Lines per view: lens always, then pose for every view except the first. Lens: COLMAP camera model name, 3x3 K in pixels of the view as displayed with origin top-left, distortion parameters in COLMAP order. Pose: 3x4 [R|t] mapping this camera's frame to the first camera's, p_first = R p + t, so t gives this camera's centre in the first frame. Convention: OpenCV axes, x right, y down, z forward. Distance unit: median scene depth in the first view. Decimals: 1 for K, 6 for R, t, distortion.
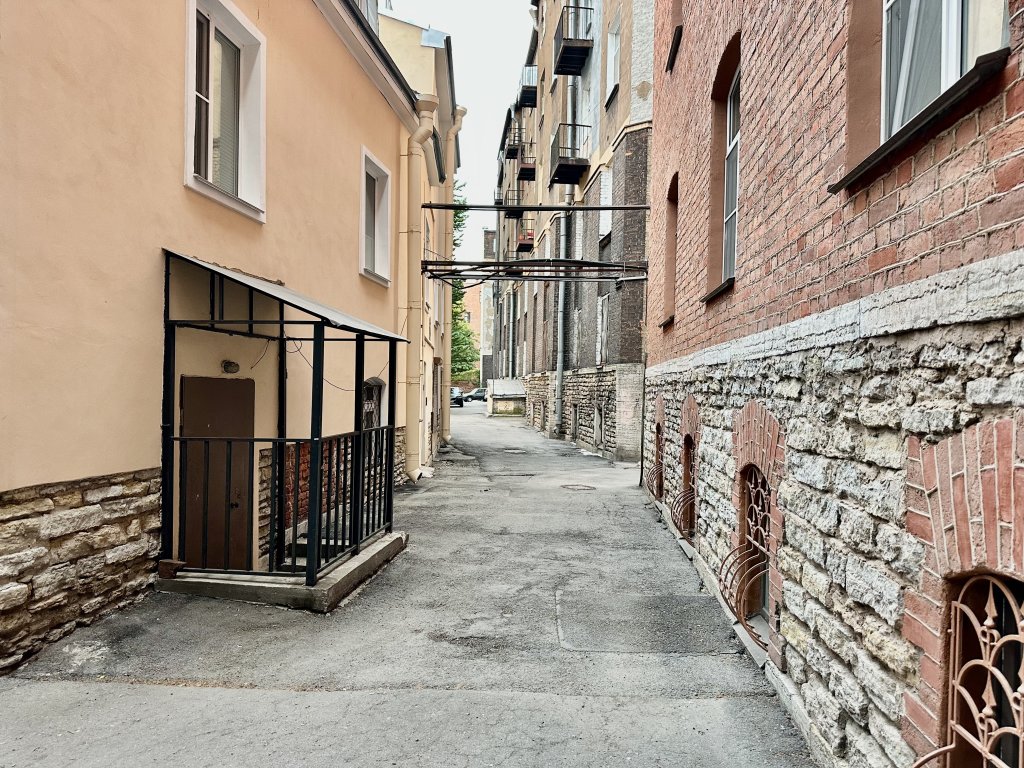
lens RADIAL K [[715.0, 0, 512.0], [0, 715.0, 384.0], [0, 0, 1]] dist [0.002138, 0.000506]
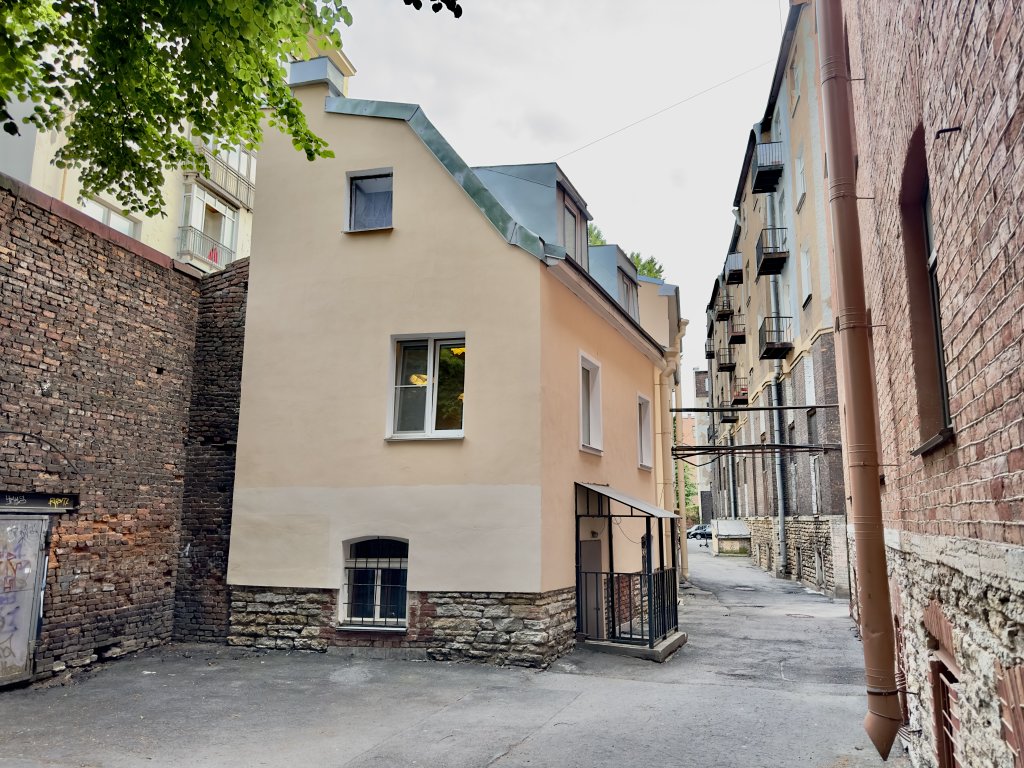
lens RADIAL K [[711.5, 0, 512.0], [0, 711.5, 384.0], [0, 0, 1]] dist [0.169697, -0.359928]
pose [[0.957993, -0.060350, -0.280369, -0.009639], [0.008129, 0.982930, -0.183801, -0.021735], [0.286675, 0.173801, 0.942131, -0.308833]]
